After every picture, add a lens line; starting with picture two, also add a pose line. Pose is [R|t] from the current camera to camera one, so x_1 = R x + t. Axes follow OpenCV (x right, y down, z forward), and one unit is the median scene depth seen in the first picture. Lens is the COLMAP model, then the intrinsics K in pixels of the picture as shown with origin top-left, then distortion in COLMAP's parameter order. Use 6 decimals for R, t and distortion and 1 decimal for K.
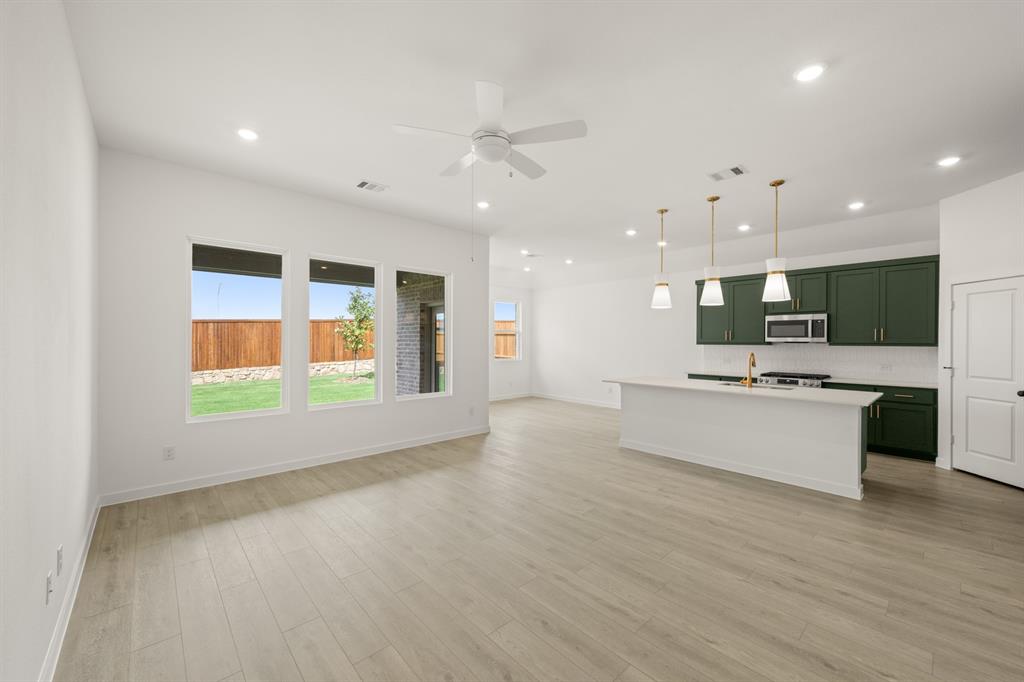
lens RADIAL K [[396.1, 0, 515.3], [0, 396.1, 343.1], [0, 0, 1]] dist [0.000749, -0.000190]
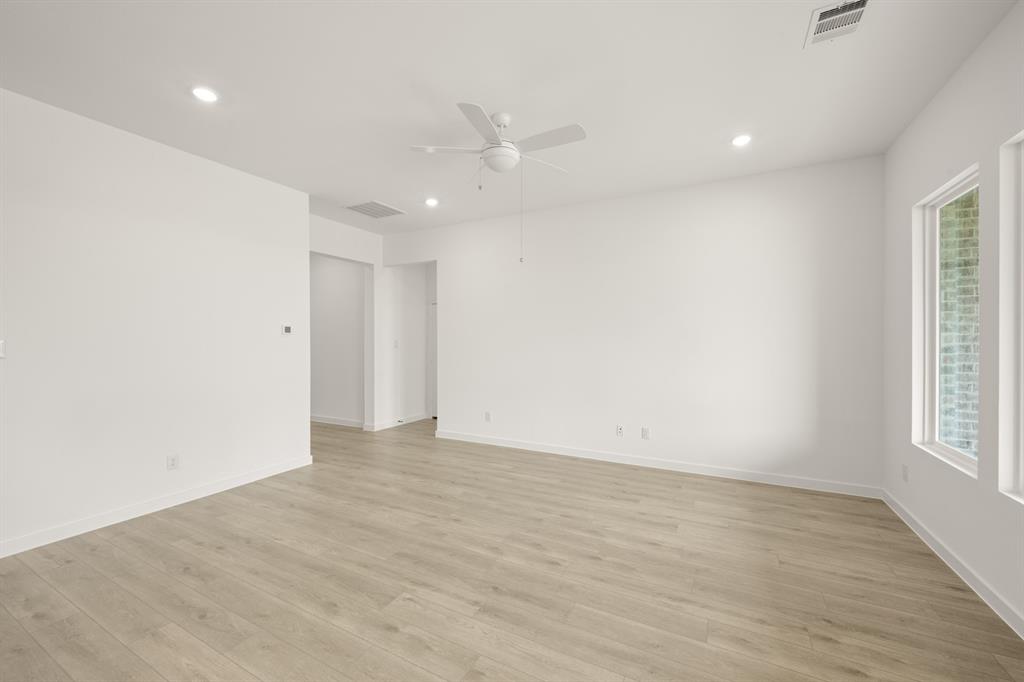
lens RADIAL K [[396.1, 0, 512.1], [0, 396.1, 343.3], [0, 0, 1]] dist [0.000749, -0.000190]
pose [[-0.942722, 0.000281, -0.333579, 0.226367], [-0.004008, 0.999918, 0.012171, -0.004428], [0.333555, 0.012811, -0.942643, 1.720423]]
